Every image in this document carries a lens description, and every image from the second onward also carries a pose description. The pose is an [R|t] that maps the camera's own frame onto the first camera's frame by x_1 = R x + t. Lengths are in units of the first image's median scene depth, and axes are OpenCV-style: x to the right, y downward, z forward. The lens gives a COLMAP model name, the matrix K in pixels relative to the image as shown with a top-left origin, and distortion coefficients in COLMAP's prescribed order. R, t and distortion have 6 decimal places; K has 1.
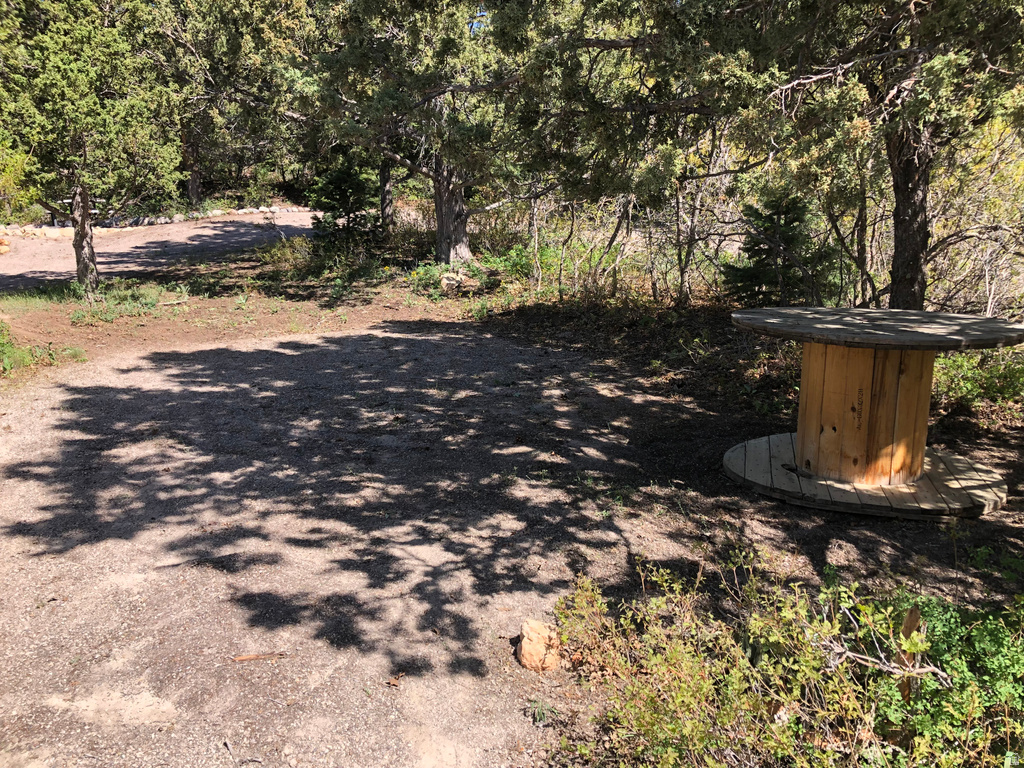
lens RADIAL K [[829.9, 0, 514.7], [0, 829.9, 378.4], [0, 0, 1]] dist [0.007208, -0.002640]
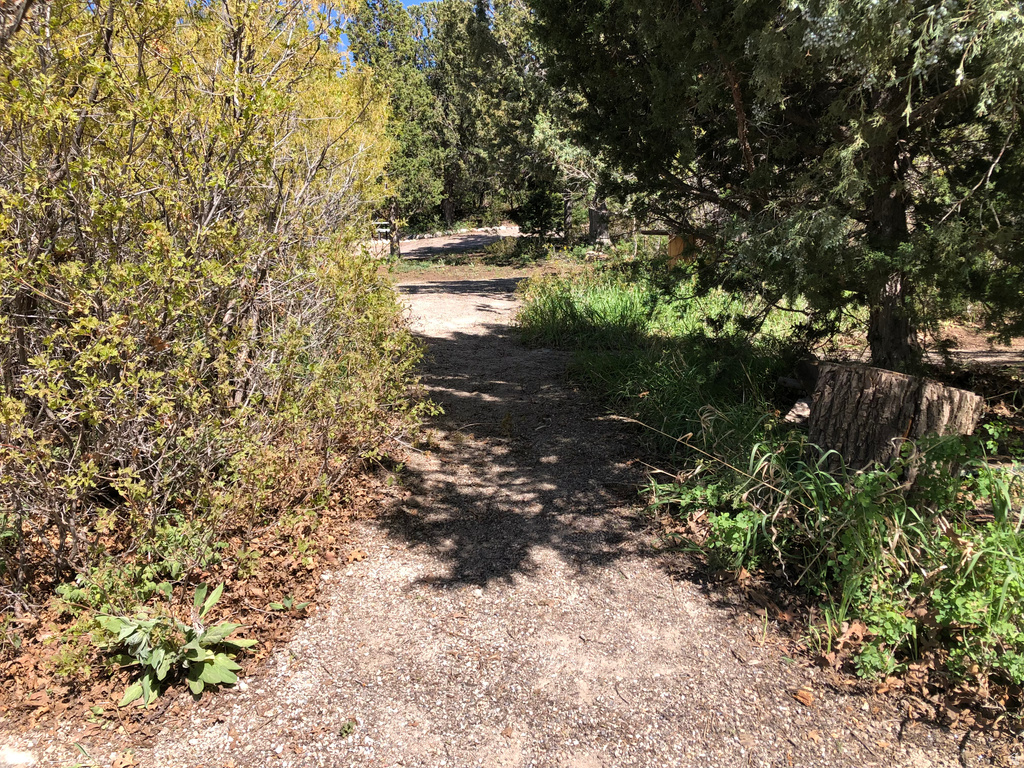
lens RADIAL K [[829.9, 0, 512.7], [0, 829.9, 387.5], [0, 0, 1]] dist [0.007208, -0.002640]
pose [[0.959669, 0.029067, -0.279626, 0.251759], [-0.037980, 0.998927, -0.026507, 0.203641], [0.278556, 0.036058, 0.959743, -0.652107]]
